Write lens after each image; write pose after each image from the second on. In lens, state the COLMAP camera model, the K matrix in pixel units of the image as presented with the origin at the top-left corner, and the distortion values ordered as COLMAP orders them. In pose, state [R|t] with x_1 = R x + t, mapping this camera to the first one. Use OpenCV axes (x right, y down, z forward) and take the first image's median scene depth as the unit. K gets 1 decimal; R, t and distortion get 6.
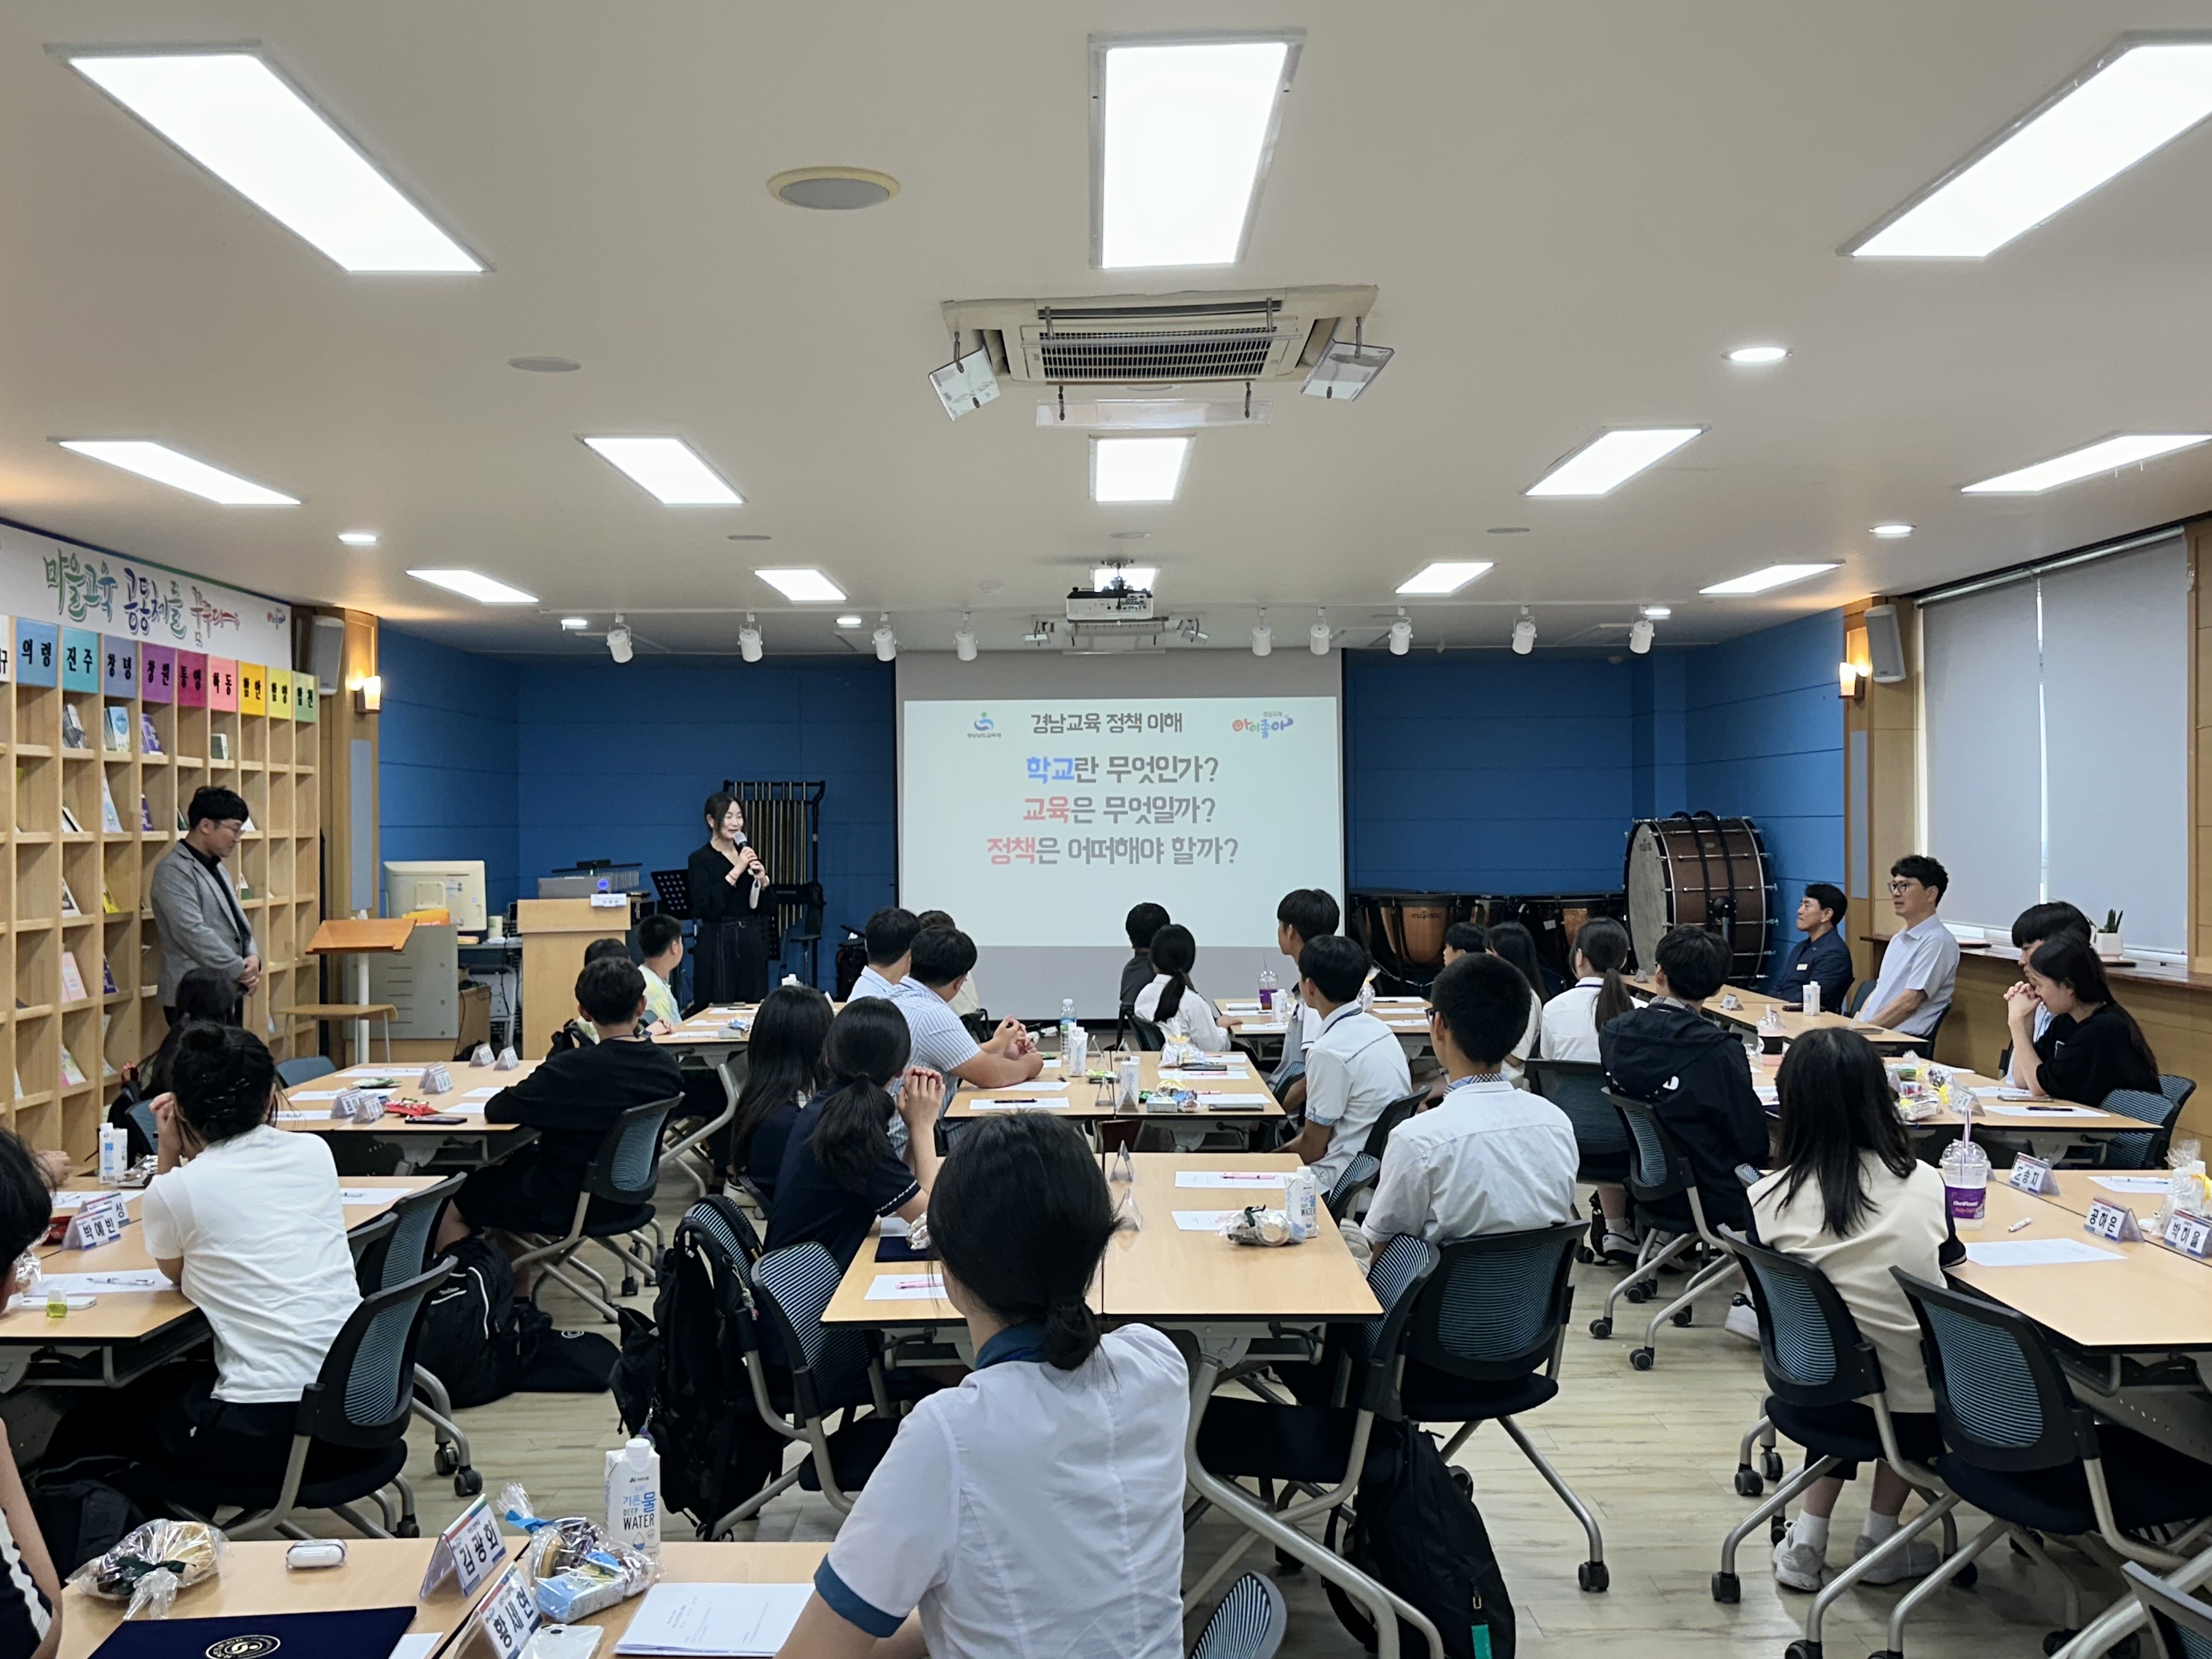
lens RADIAL K [[2215.5, 0, 1106.3], [0, 2215.5, 825.4], [0, 0, 1]] dist [0.065866, 0.000000]
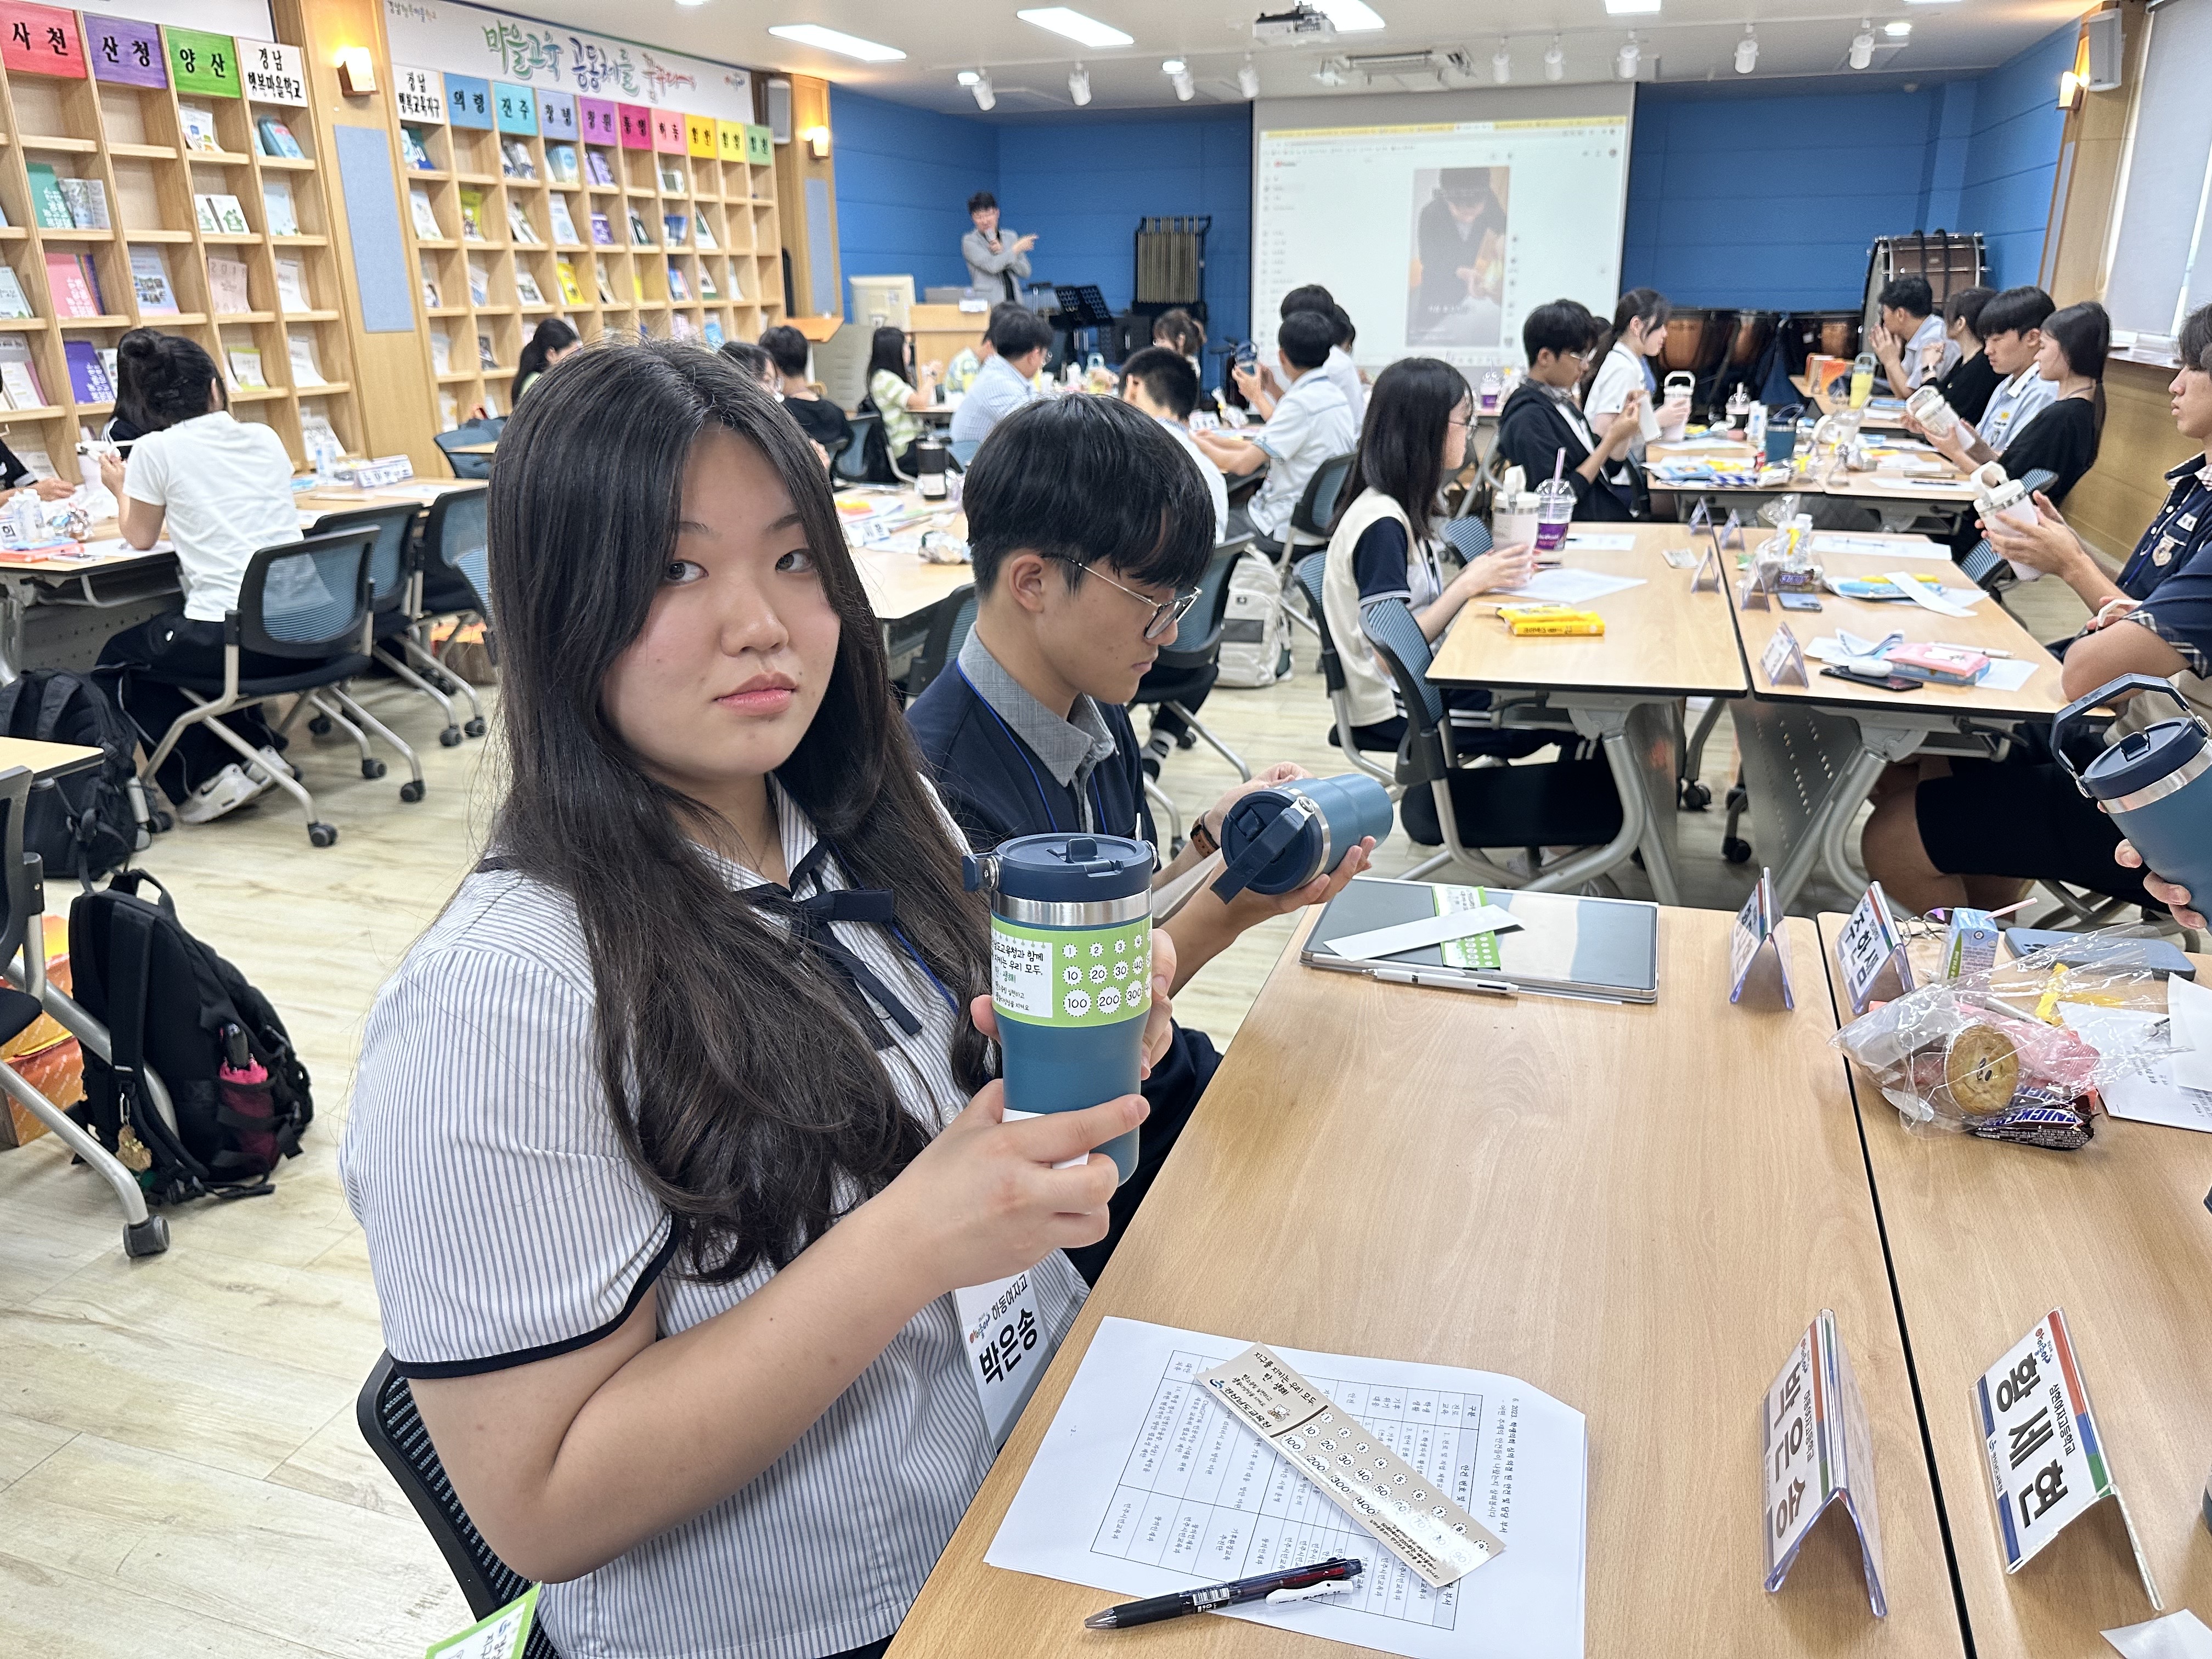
lens RADIAL K [[1528.2, 0, 1107.8], [0, 1528.2, 839.3], [0, 0, 1]] dist [0.006171, -0.020686]
pose [[0.946009, 0.108656, -0.305387, 0.194336], [0.002852, 0.939316, 0.343041, 0.023865], [0.324129, -0.325390, 0.888291, 0.117652]]
